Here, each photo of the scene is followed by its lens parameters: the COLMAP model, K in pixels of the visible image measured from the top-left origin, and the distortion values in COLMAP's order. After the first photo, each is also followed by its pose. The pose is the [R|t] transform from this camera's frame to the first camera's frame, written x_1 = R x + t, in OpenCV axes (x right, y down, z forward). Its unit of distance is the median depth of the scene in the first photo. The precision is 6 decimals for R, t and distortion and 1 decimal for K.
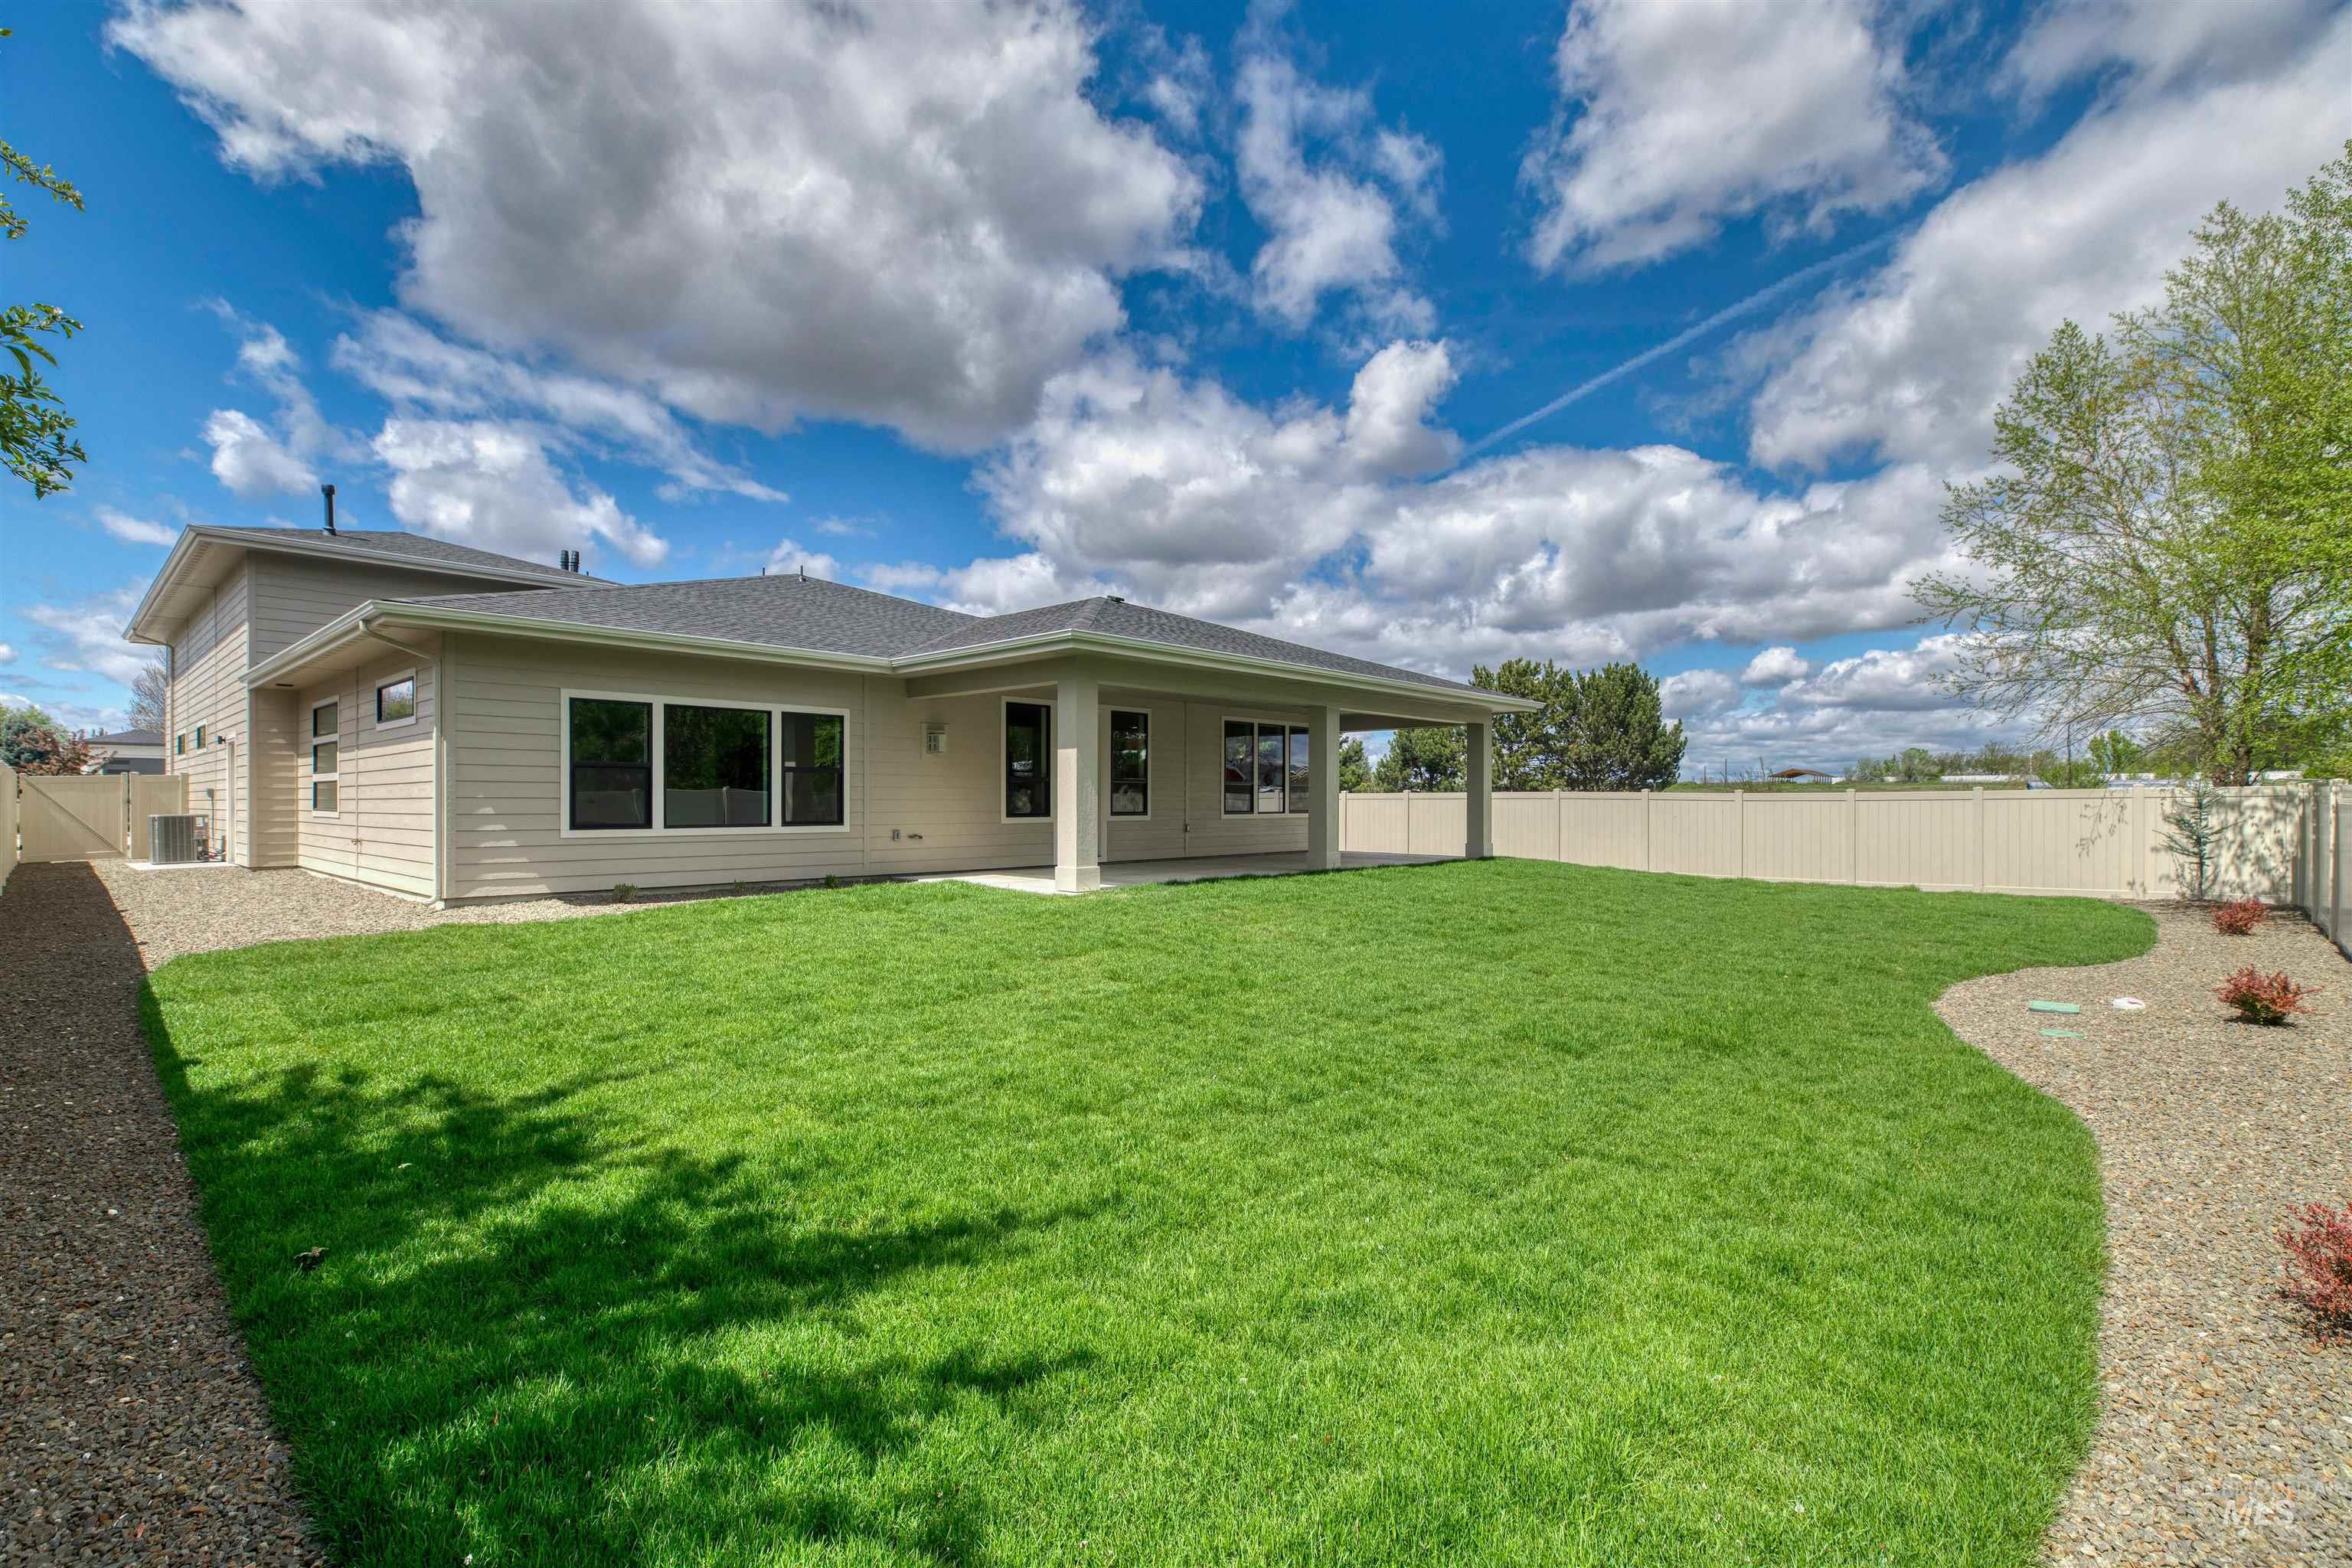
lens RADIAL K [[1093.6, 0, 1176.0], [0, 1093.6, 784.0], [0, 0, 1]] dist [0.002418, 0.000386]
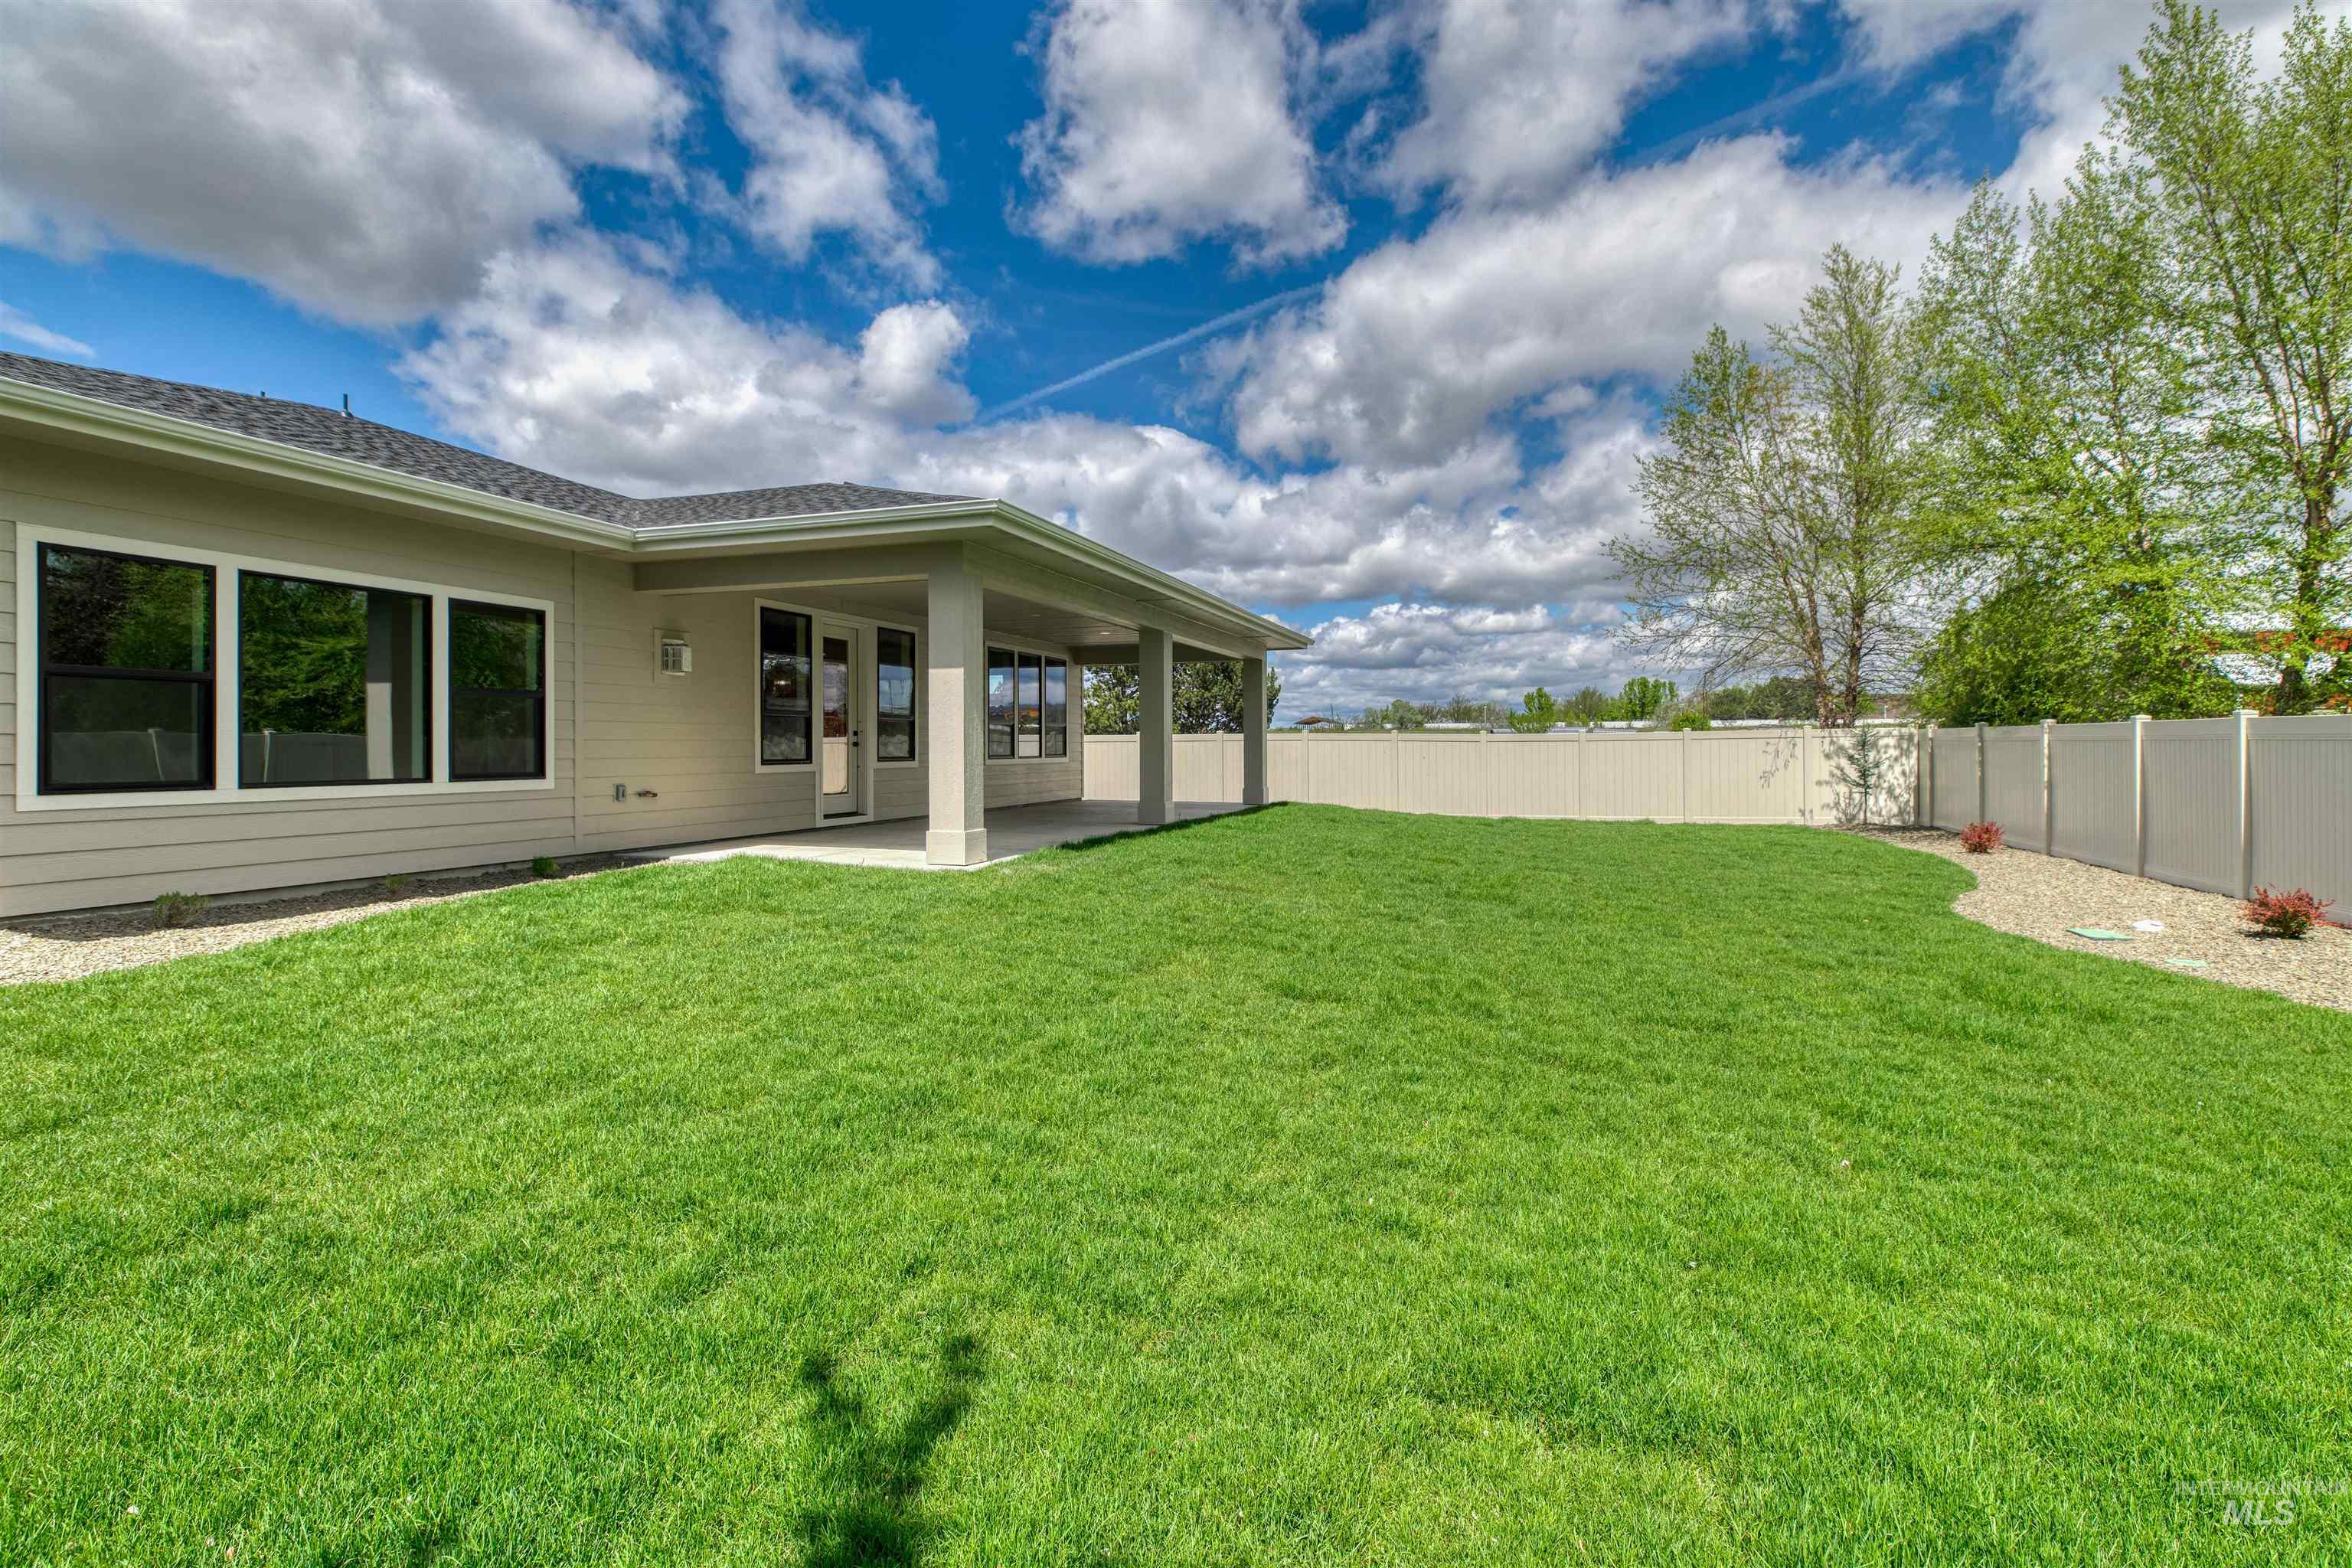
lens RADIAL K [[1102.2, 0, 1206.6], [0, 1102.2, 742.4], [0, 0, 1]] dist [-0.000475, -0.000094]
pose [[0.902455, -0.001411, 0.430783, -0.218954], [-0.003620, 0.999934, 0.010860, 0.007042], [-0.430770, -0.011360, 0.902390, 0.225151]]
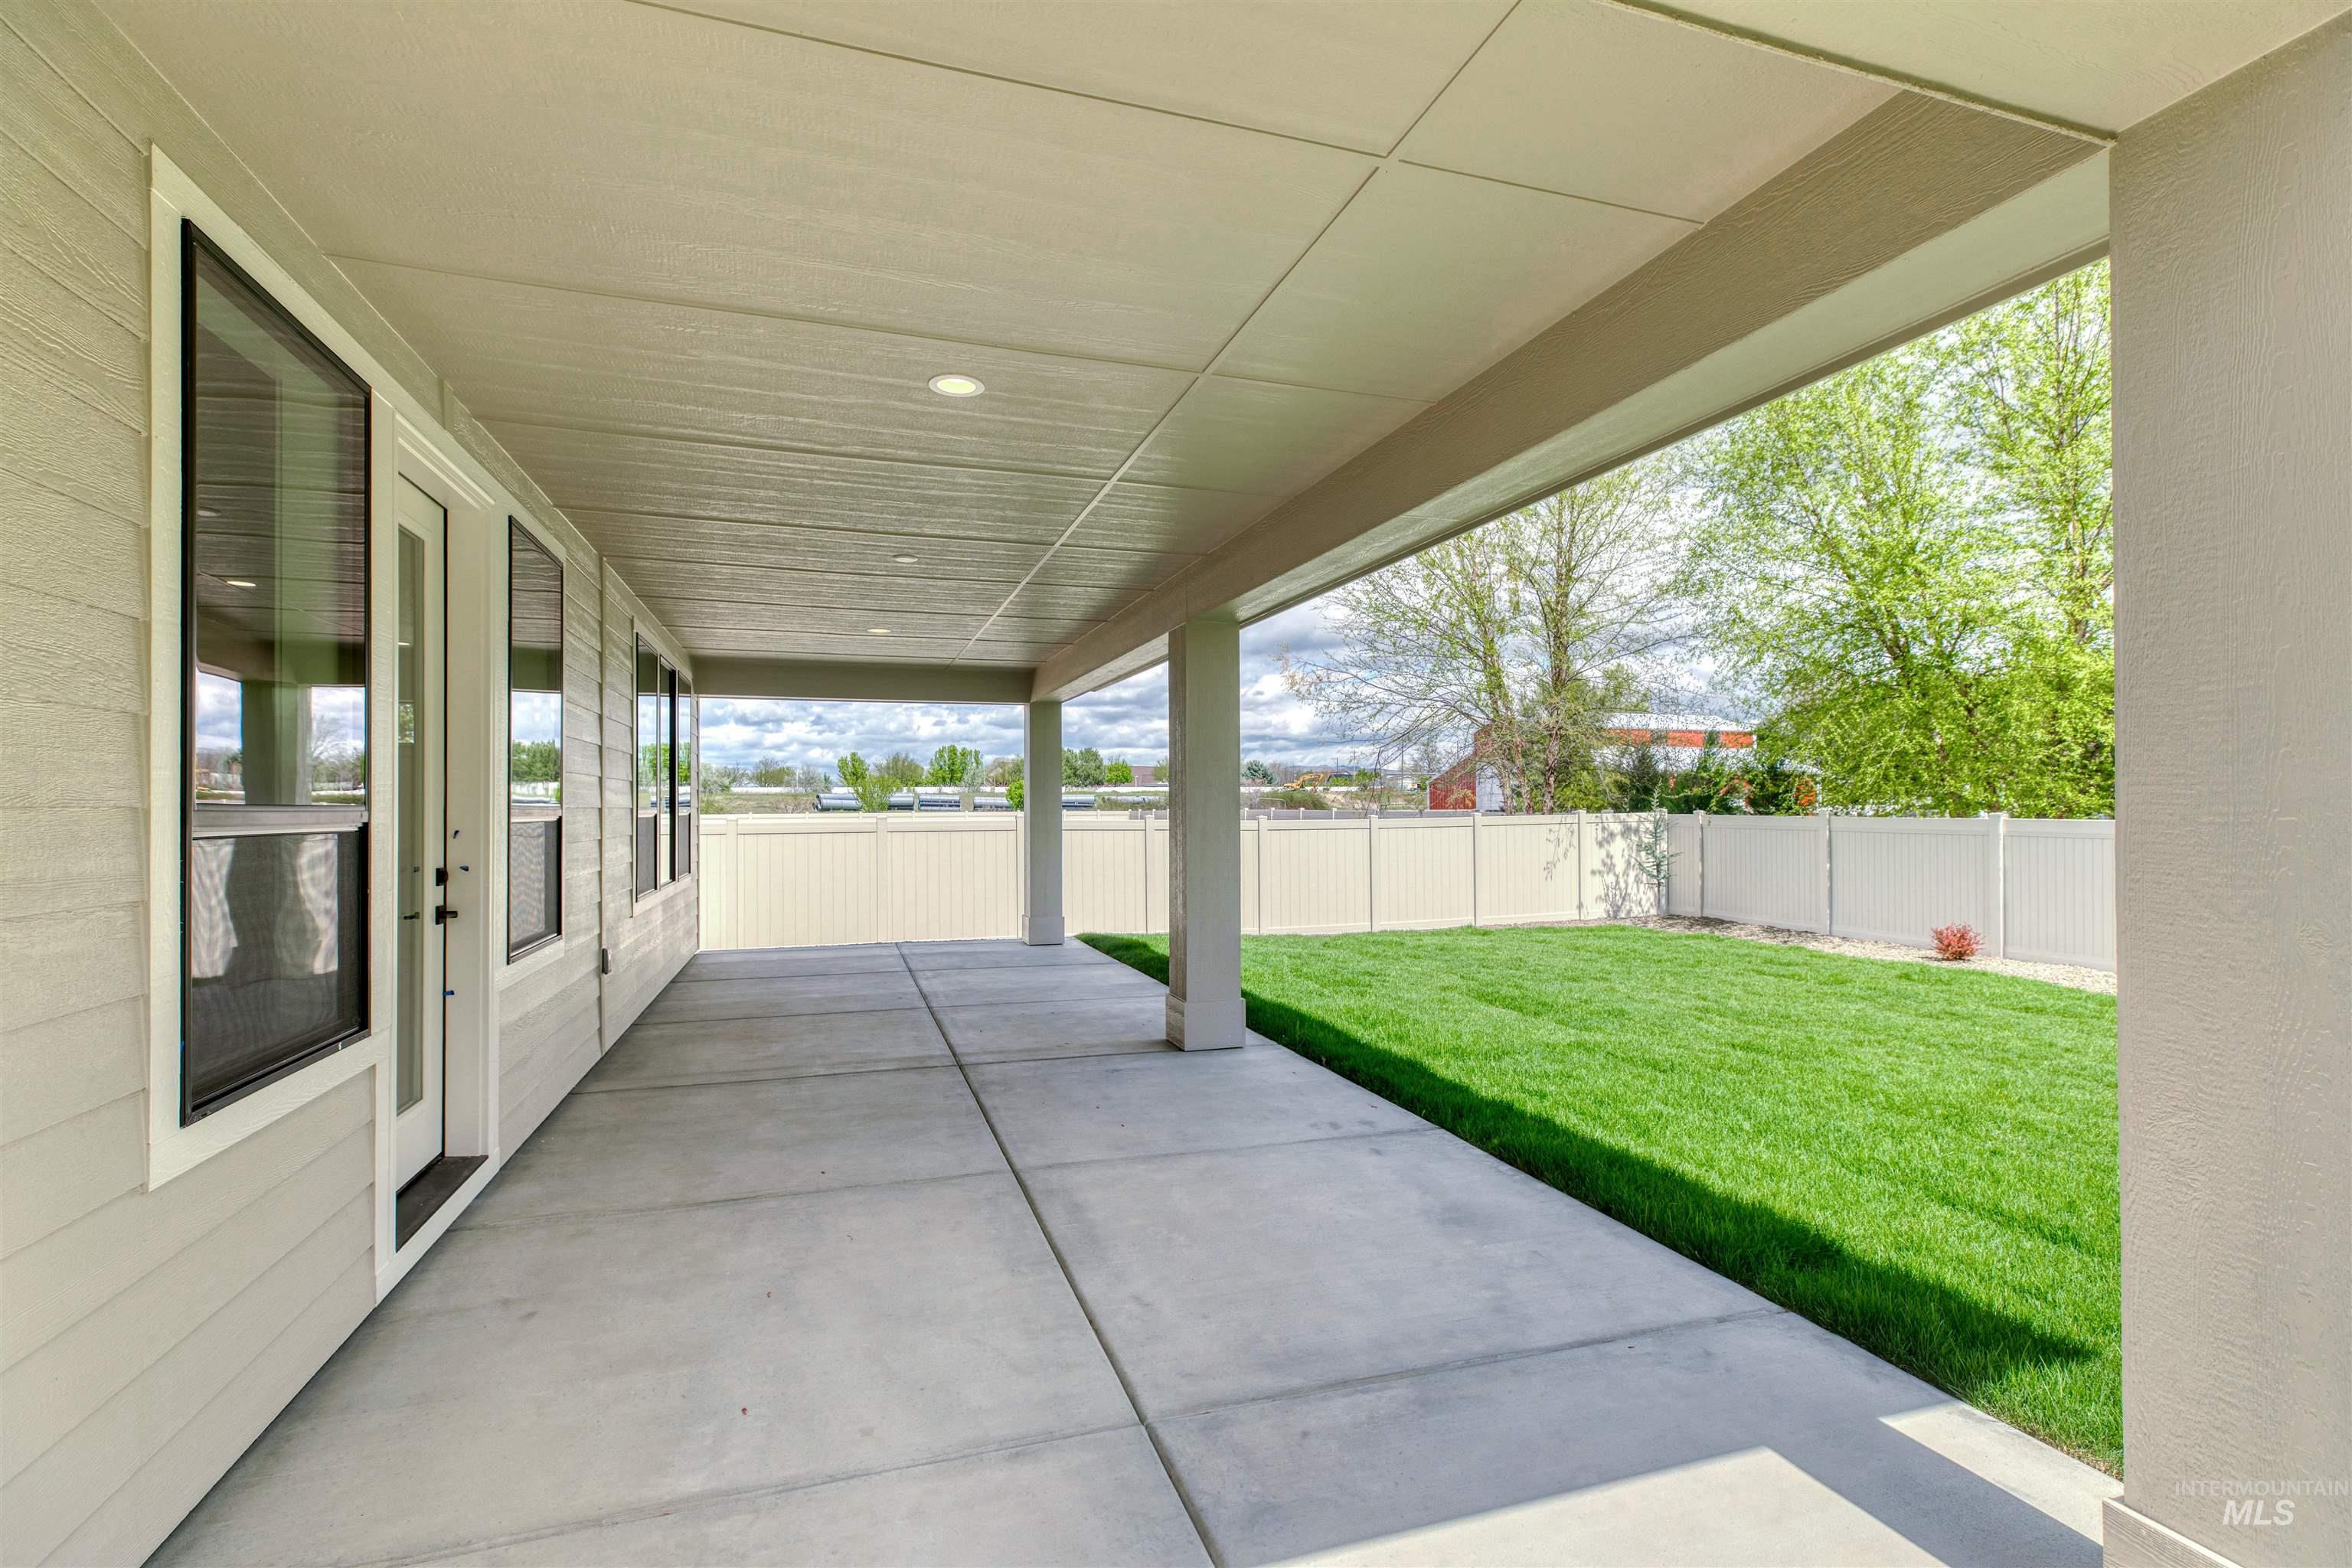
lens RADIAL K [[1058.5, 0, 1175.1], [0, 1058.5, 797.4], [0, 0, 1]] dist [-0.000092, 0.000039]
pose [[0.470675, 0.005502, 0.882289, -0.223621], [-0.010722, 0.999942, -0.000515, -0.008981], [-0.882241, -0.009217, 0.470707, 0.908507]]
